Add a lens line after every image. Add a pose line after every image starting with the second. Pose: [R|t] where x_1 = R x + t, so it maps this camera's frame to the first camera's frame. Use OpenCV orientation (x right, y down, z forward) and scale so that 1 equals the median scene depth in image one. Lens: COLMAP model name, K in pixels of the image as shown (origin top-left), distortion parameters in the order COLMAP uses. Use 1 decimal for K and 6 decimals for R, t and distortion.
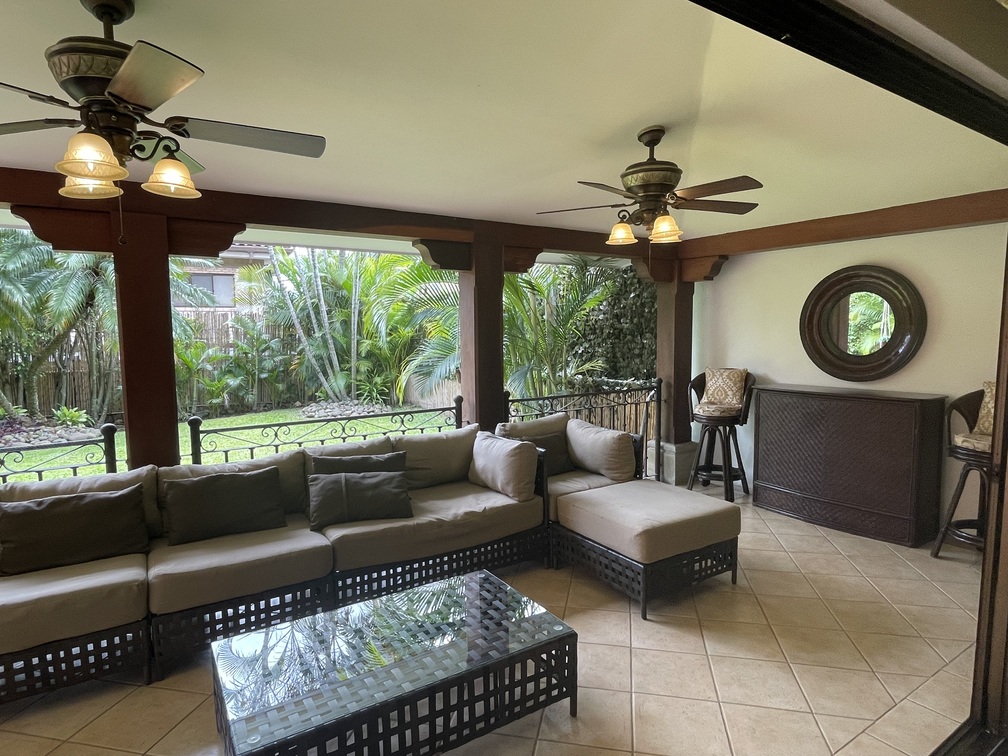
lens RADIAL K [[564.8, 0, 502.8], [0, 564.8, 383.0], [0, 0, 1]] dist [-0.002393, -0.000283]
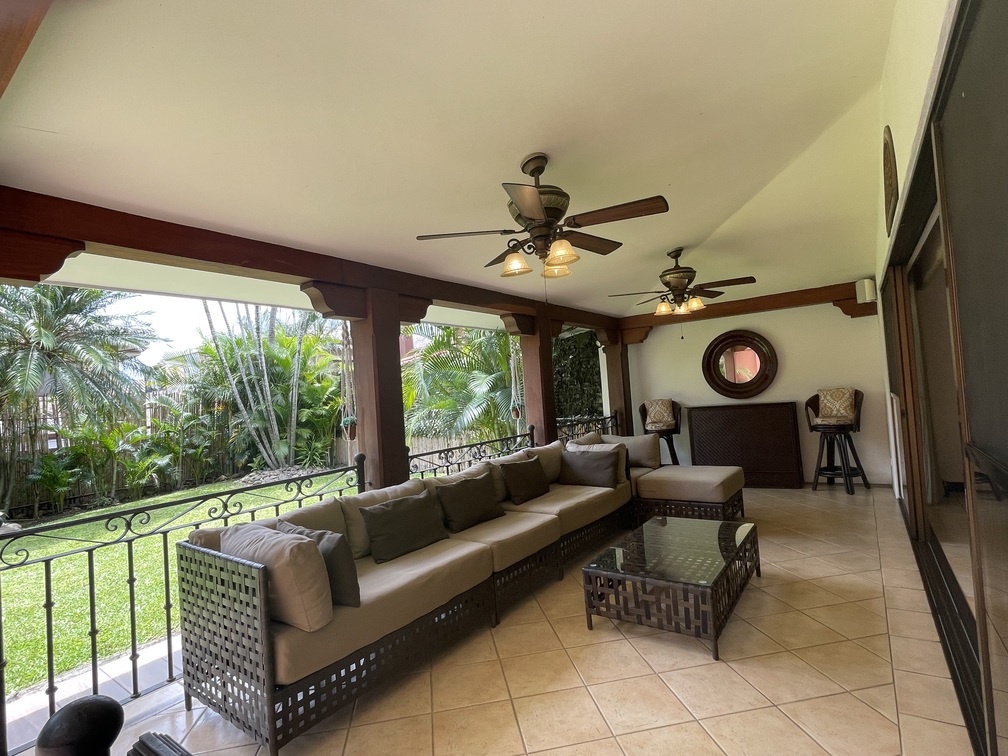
lens RADIAL K [[492.5, 0, 502.0], [0, 492.5, 380.6], [0, 0, 1]] dist [-0.000196, -0.000557]
pose [[0.929335, -0.045255, 0.366454, -0.470662], [0.096067, 0.987916, -0.121626, 0.044813], [-0.356521, 0.148235, 0.922453, -0.080656]]
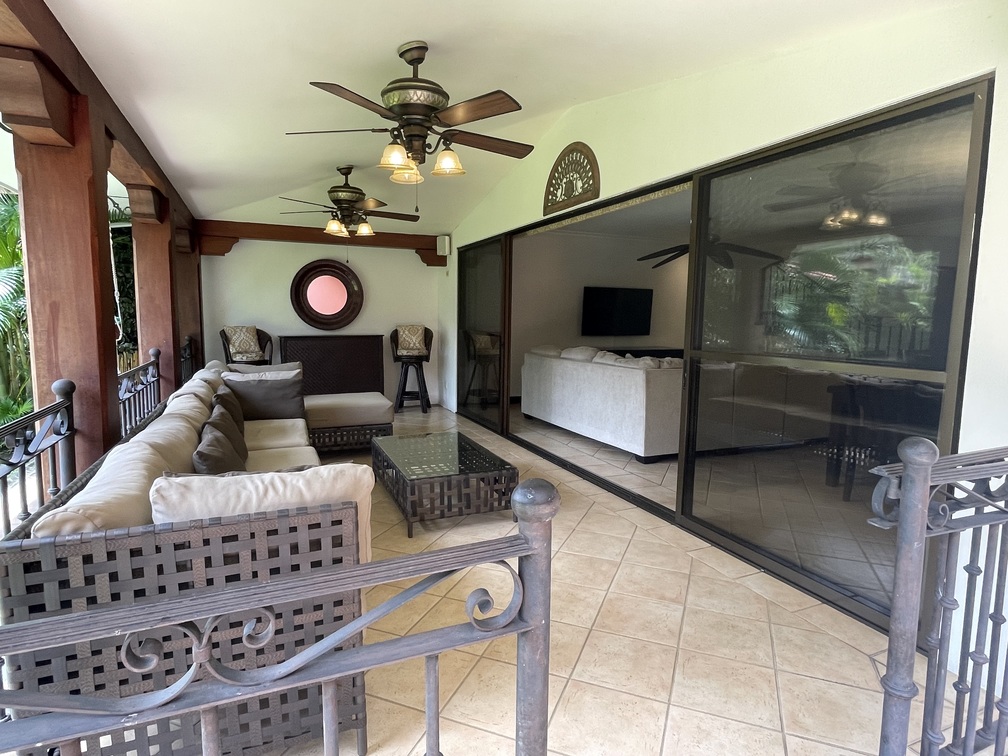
lens RADIAL K [[564.8, 0, 508.3], [0, 564.8, 372.9], [0, 0, 1]] dist [-0.002393, -0.000283]
pose [[0.161965, -0.089090, 0.982767, -0.775483], [0.082874, 0.993626, 0.076416, 0.032830], [-0.983310, 0.069069, 0.168316, 0.182545]]
